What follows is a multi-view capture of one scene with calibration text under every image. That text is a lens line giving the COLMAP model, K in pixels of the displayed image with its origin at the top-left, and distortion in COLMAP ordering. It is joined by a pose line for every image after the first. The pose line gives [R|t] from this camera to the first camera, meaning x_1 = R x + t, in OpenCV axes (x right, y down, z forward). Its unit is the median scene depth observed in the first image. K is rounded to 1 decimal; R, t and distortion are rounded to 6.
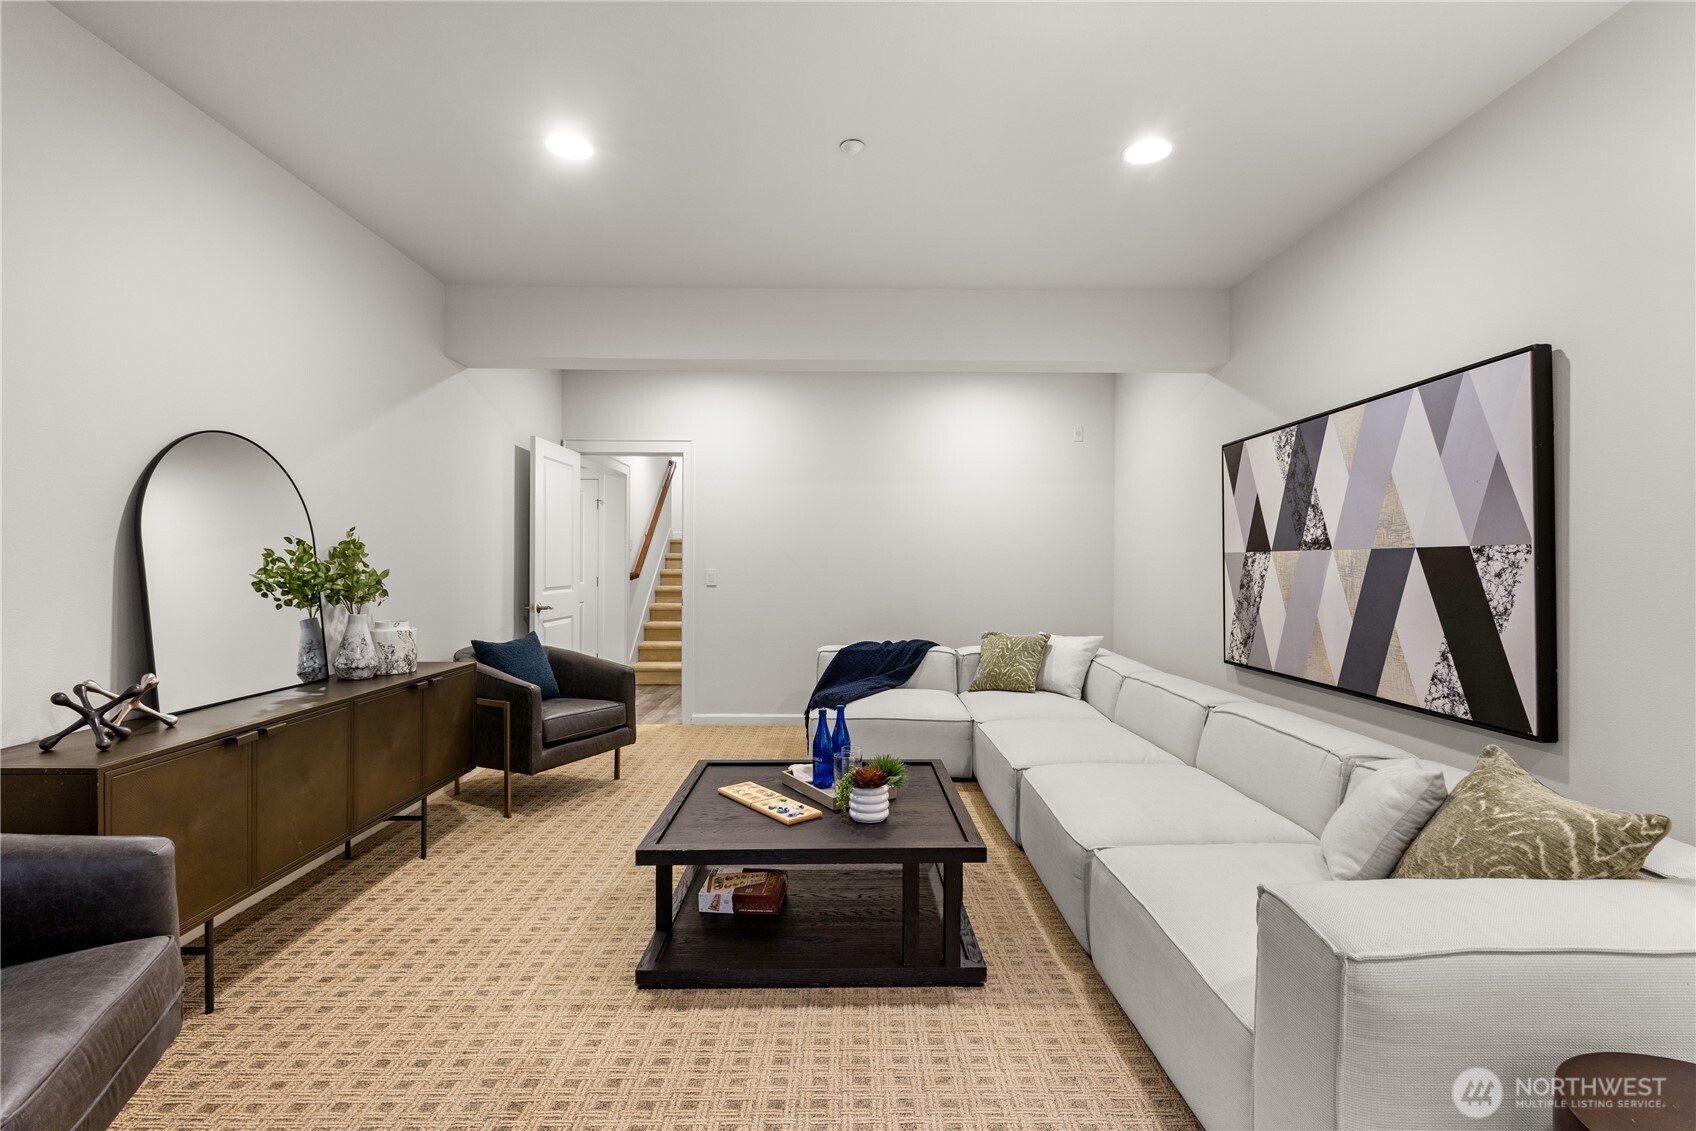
lens RADIAL K [[776.8, 0, 846.7], [0, 776.8, 562.6], [0, 0, 1]] dist [0.000736, 0.006482]
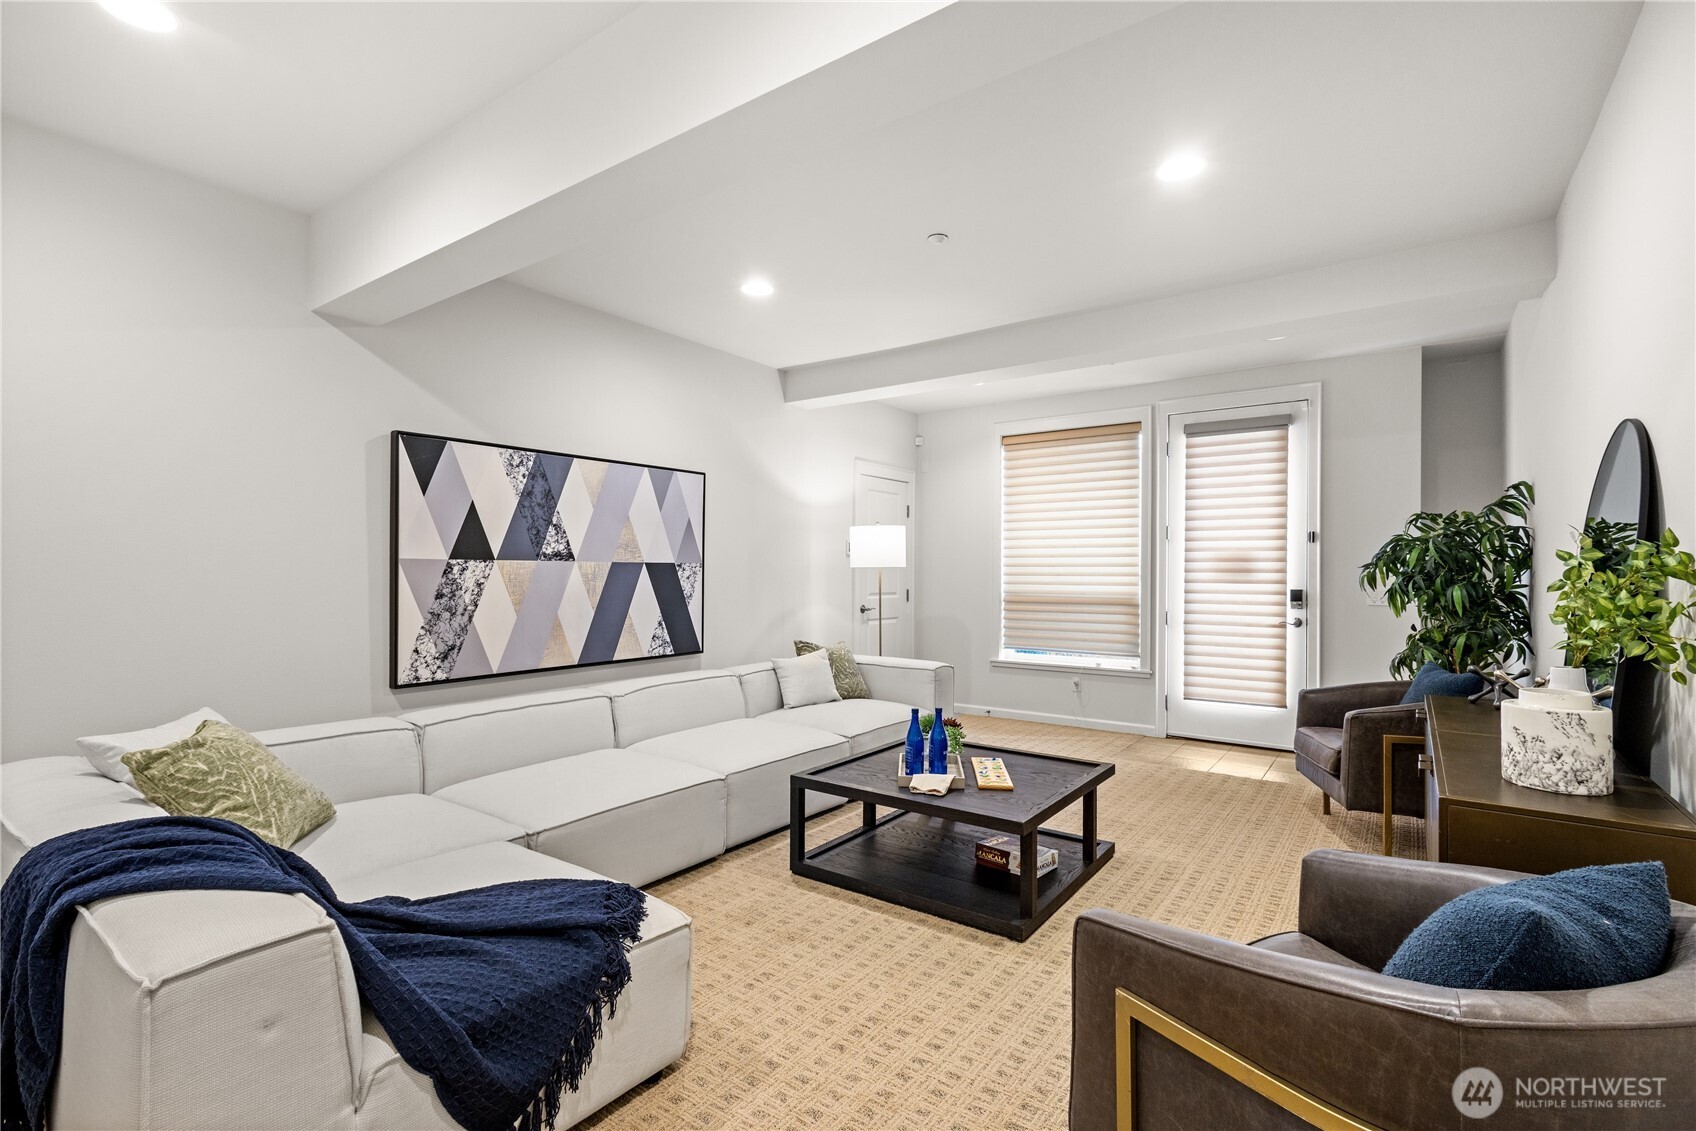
lens RADIAL K [[776.8, 0, 846.7], [0, 776.8, 562.6], [0, 0, 1]] dist [0.000736, 0.006482]
pose [[-0.806031, 0.003304, 0.591864, -0.498873], [-0.005349, 0.999903, -0.012866, 0.000058], [-0.591849, -0.013537, -0.805935, 1.702957]]
